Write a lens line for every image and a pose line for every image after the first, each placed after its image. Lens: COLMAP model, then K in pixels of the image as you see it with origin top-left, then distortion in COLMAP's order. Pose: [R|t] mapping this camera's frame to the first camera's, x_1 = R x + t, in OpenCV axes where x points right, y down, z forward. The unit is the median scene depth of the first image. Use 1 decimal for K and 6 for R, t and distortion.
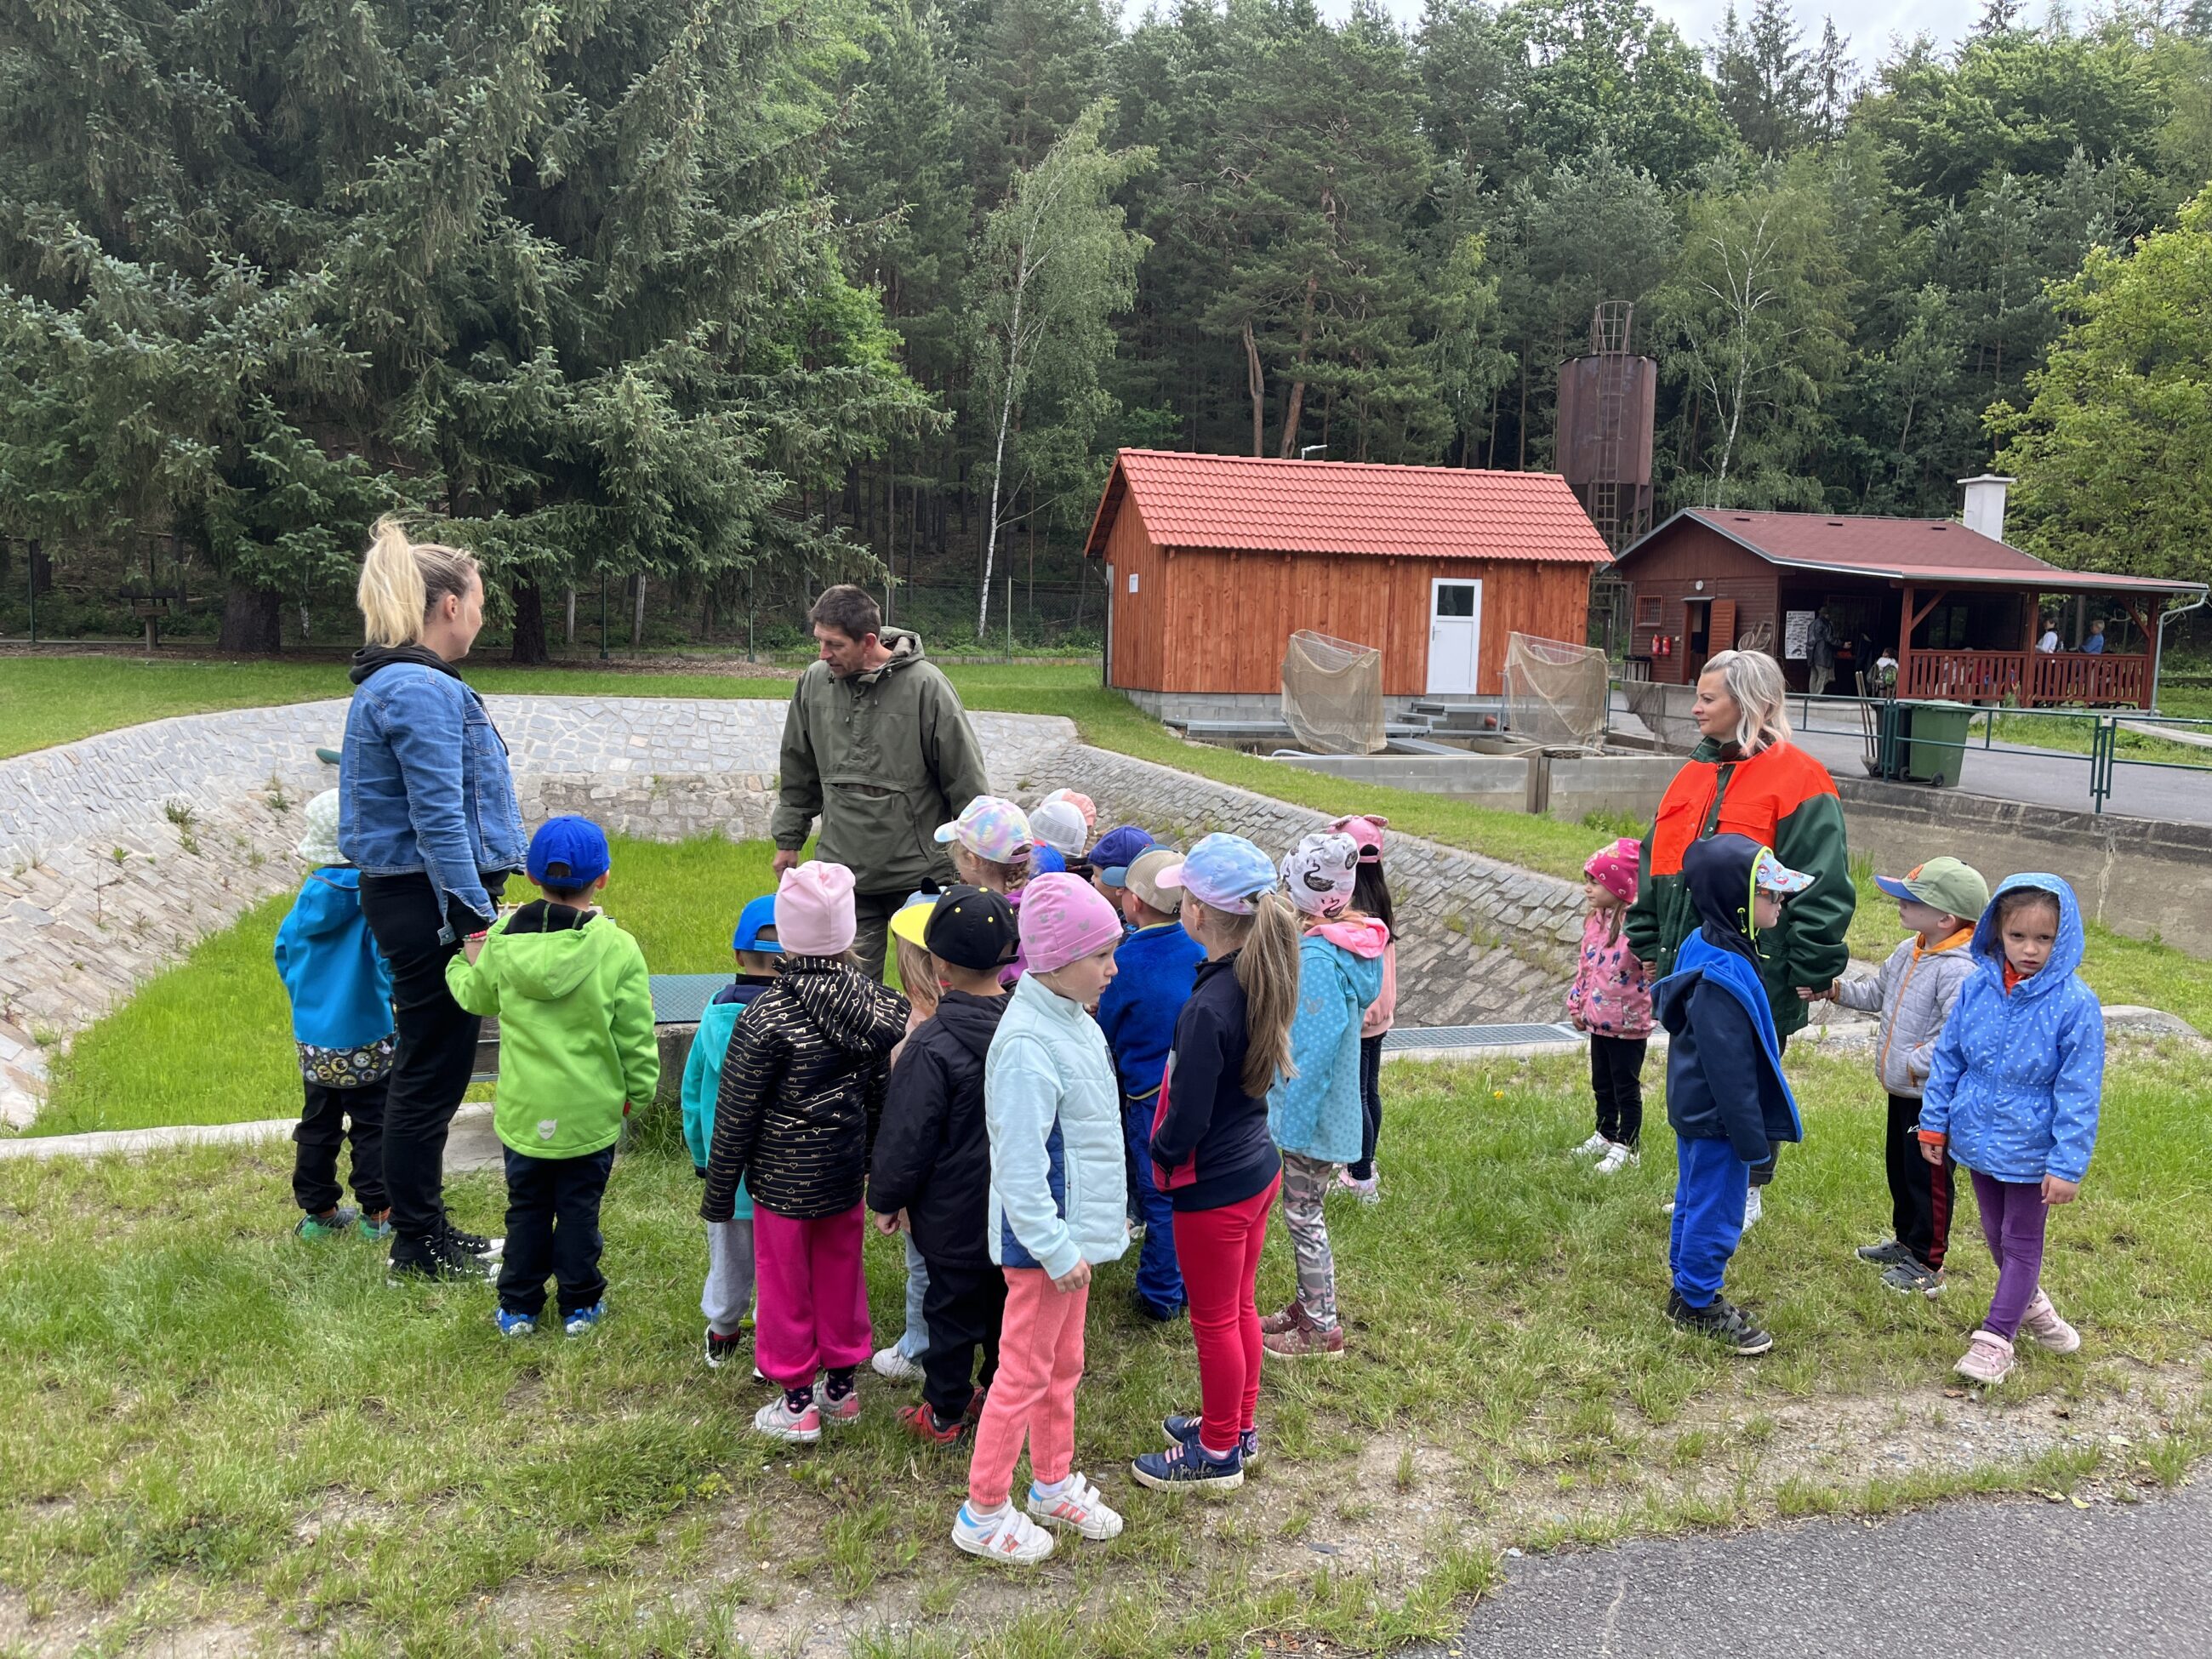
lens RADIAL K [[1660.8, 0, 1111.6], [0, 1660.8, 819.0], [0, 0, 1]] dist [0.060289, -0.079620]
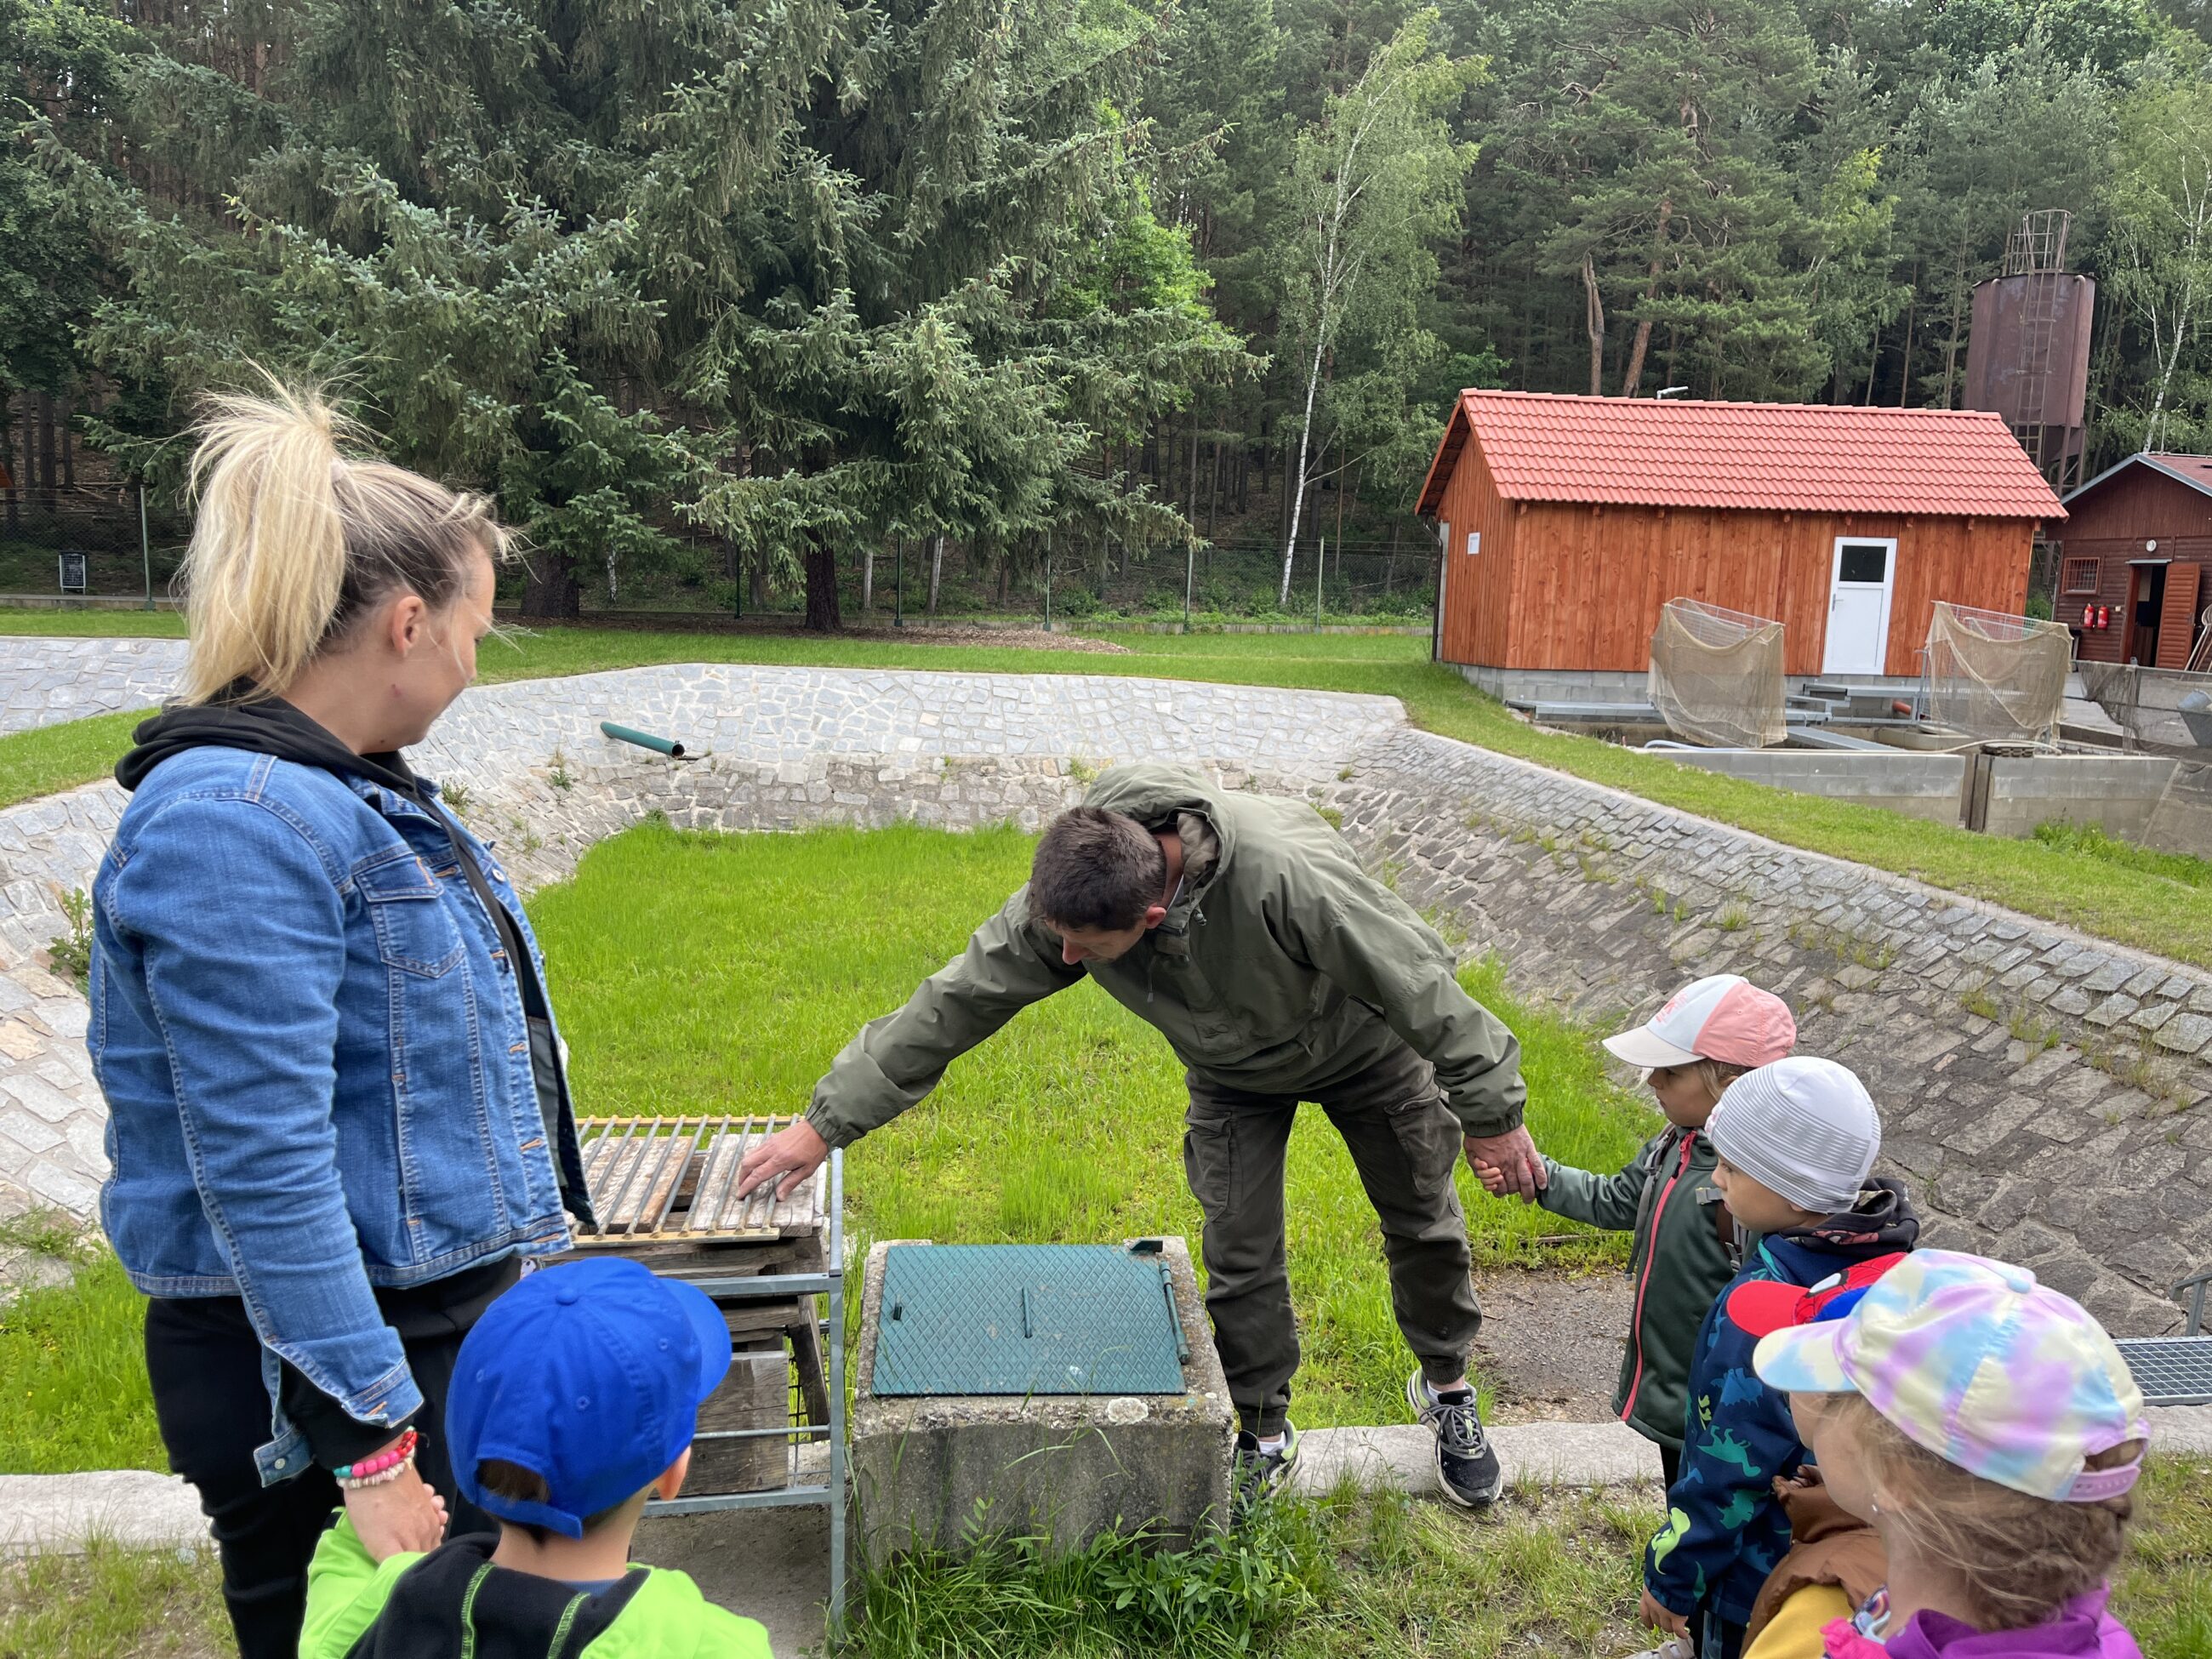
lens RADIAL K [[1660.8, 0, 1090.2], [0, 1660.8, 851.8], [0, 0, 1]] dist [0.060289, -0.079620]
pose [[0.983334, 0.032549, -0.178871, -0.025557], [-0.025100, 0.998727, 0.043750, -0.013820], [0.180068, -0.038531, 0.982899, 0.096410]]
